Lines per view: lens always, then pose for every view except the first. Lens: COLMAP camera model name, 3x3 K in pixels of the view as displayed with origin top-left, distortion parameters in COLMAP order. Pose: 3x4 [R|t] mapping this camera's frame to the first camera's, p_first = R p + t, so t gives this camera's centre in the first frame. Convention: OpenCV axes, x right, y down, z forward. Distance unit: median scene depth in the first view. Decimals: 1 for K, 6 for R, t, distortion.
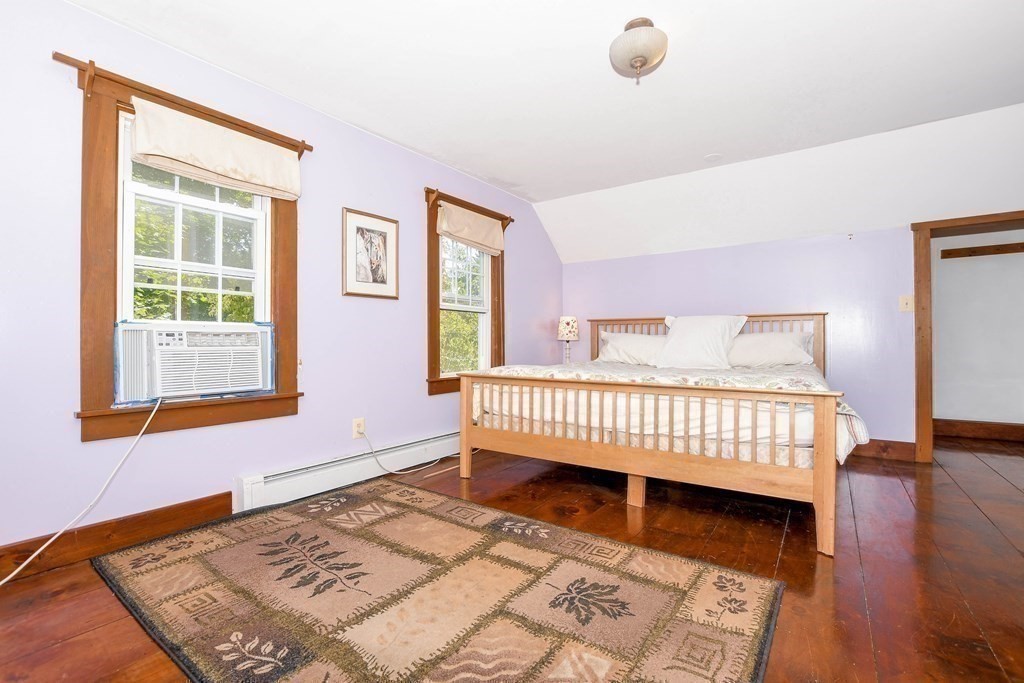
lens RADIAL K [[456.1, 0, 502.0], [0, 456.1, 345.0], [0, 0, 1]] dist [-0.028819, 0.002509]
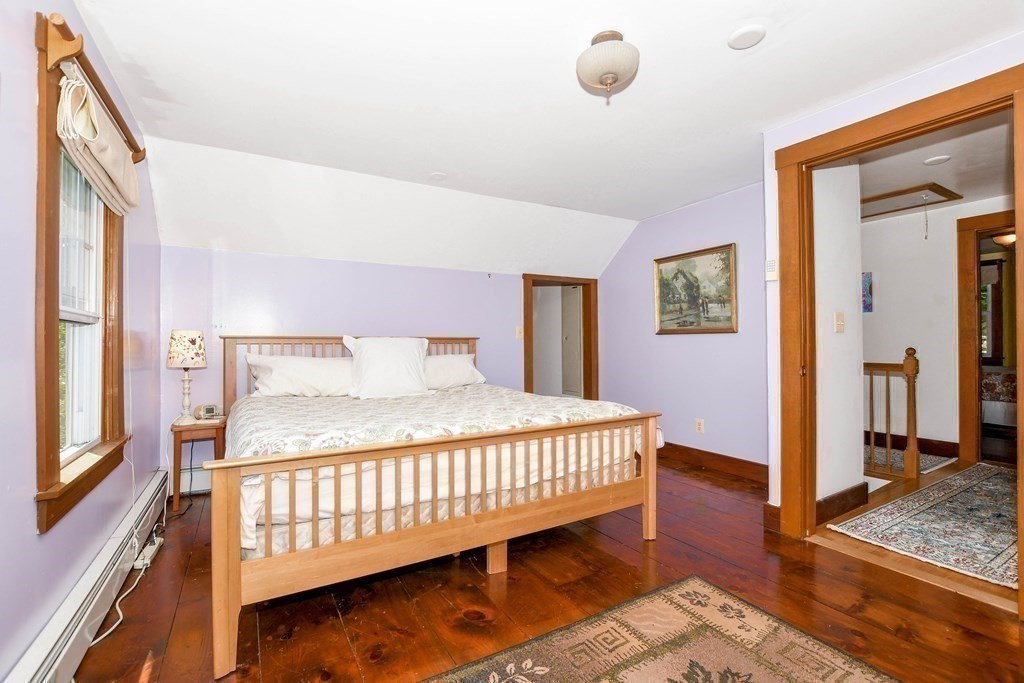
lens RADIAL K [[456.1, 0, 508.0], [0, 456.1, 340.2], [0, 0, 1]] dist [-0.028819, 0.002509]
pose [[0.406578, 0.008344, 0.913578, -0.460346], [0.010103, 0.999856, -0.013628, -0.065089], [-0.913560, 0.014770, 0.406436, 0.615550]]
